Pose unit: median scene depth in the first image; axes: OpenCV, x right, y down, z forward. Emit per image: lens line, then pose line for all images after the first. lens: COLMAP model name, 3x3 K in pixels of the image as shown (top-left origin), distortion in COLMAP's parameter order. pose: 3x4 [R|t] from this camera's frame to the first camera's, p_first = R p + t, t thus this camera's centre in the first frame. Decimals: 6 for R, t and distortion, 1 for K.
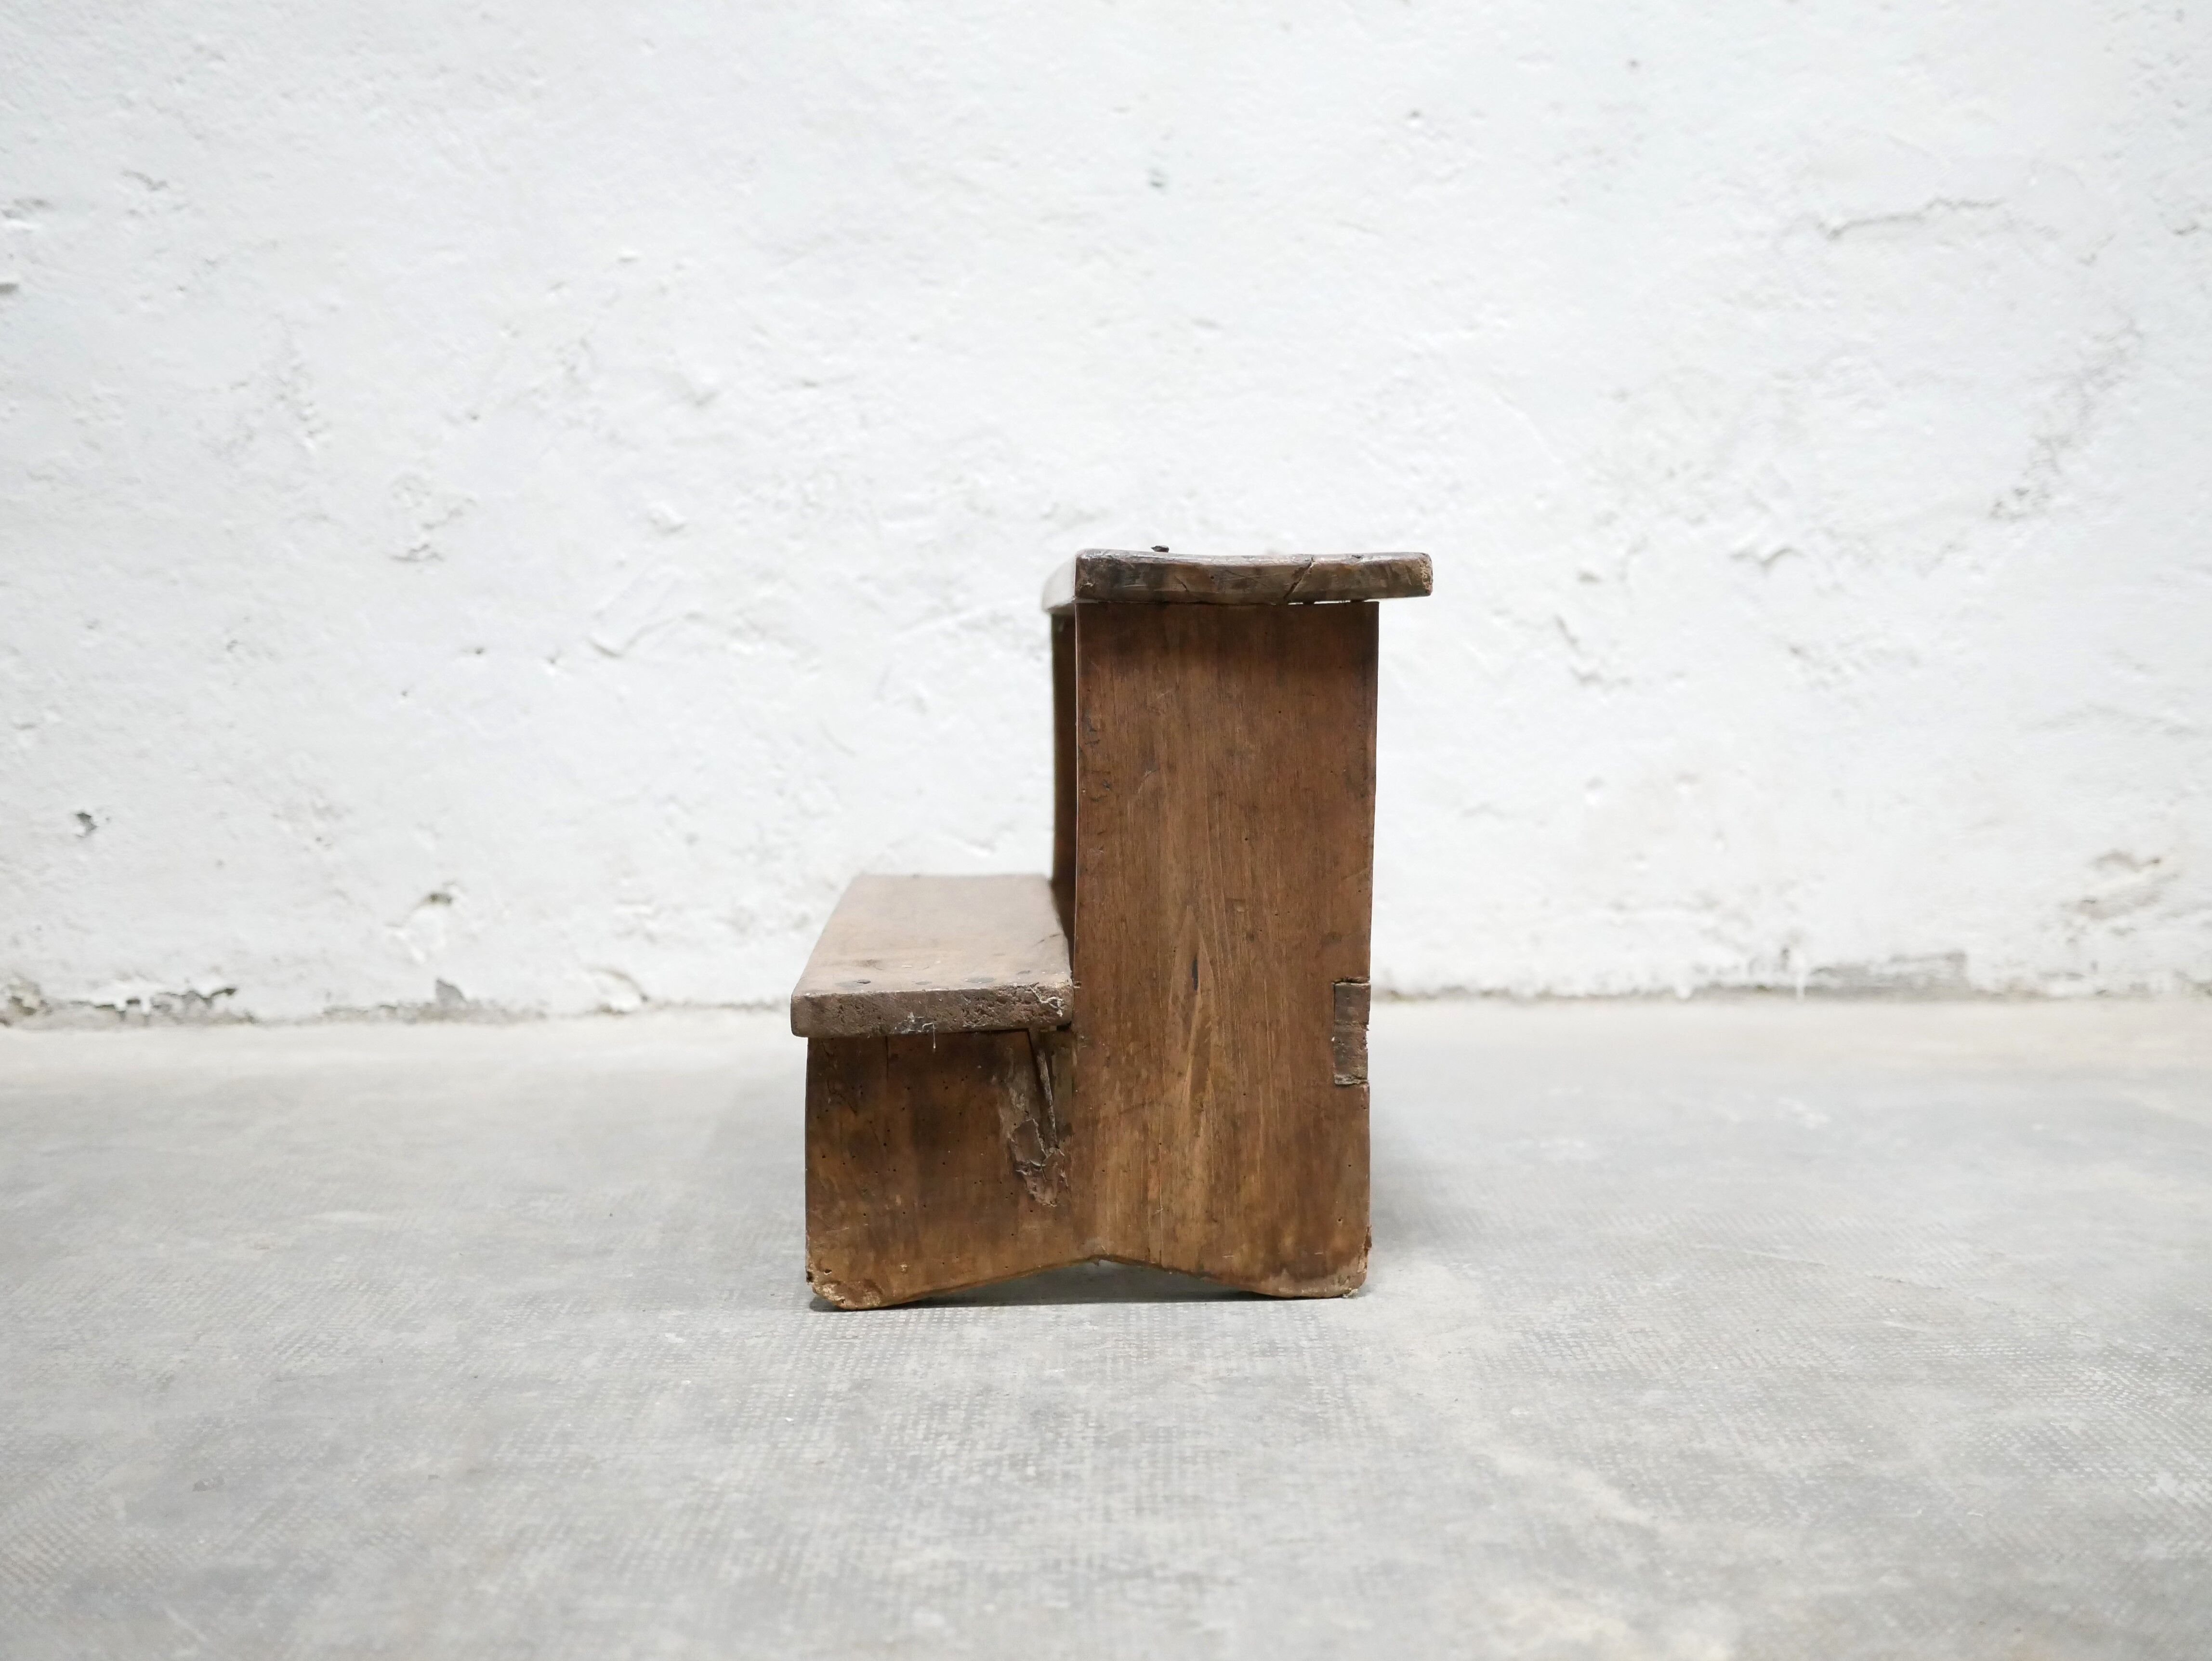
lens RADIAL K [[2523.9, 0, 1094.5], [0, 2523.9, 826.3], [0, 0, 1]] dist [-0.019500, 0.005848]
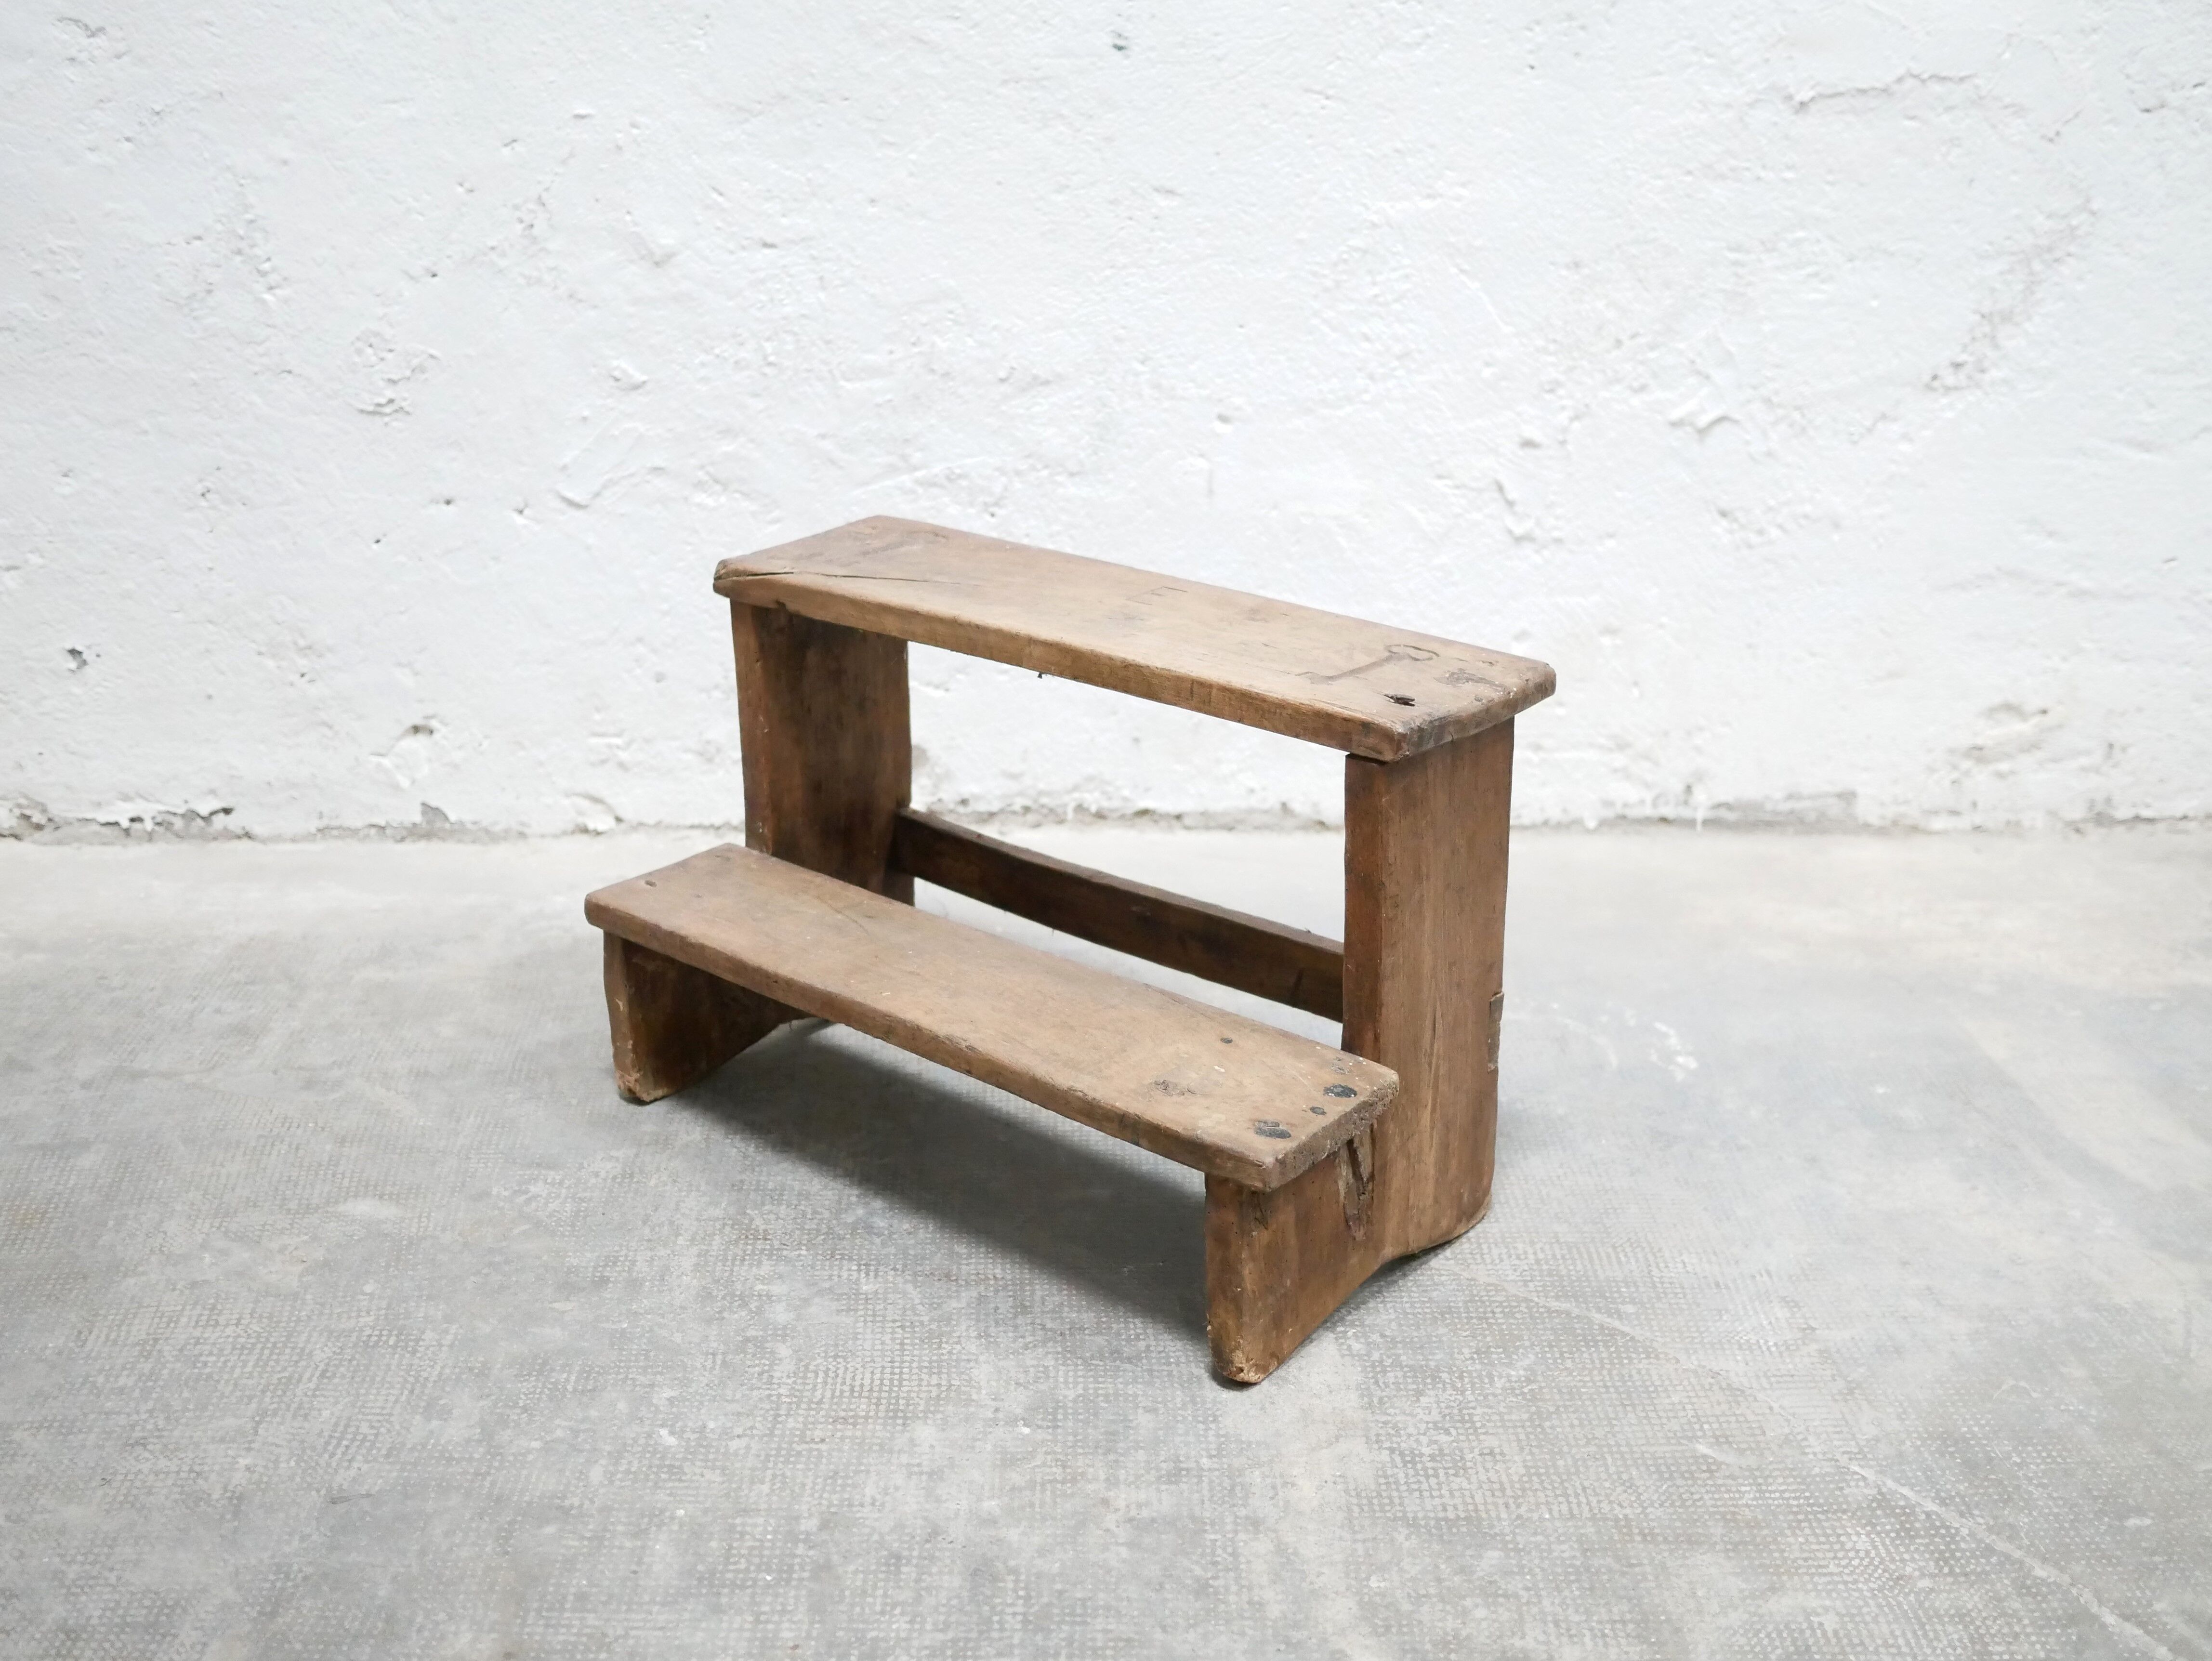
lens RADIAL K [[2520.0, 0, 1106.0], [0, 2520.0, 830.5], [0, 0, 1]] dist [-0.024974, 0.020183]
pose [[0.999506, 0.019934, 0.024314, 0.001525], [-0.025957, 0.959532, 0.280401, -0.234869], [-0.017741, -0.280893, 0.959575, -0.025975]]
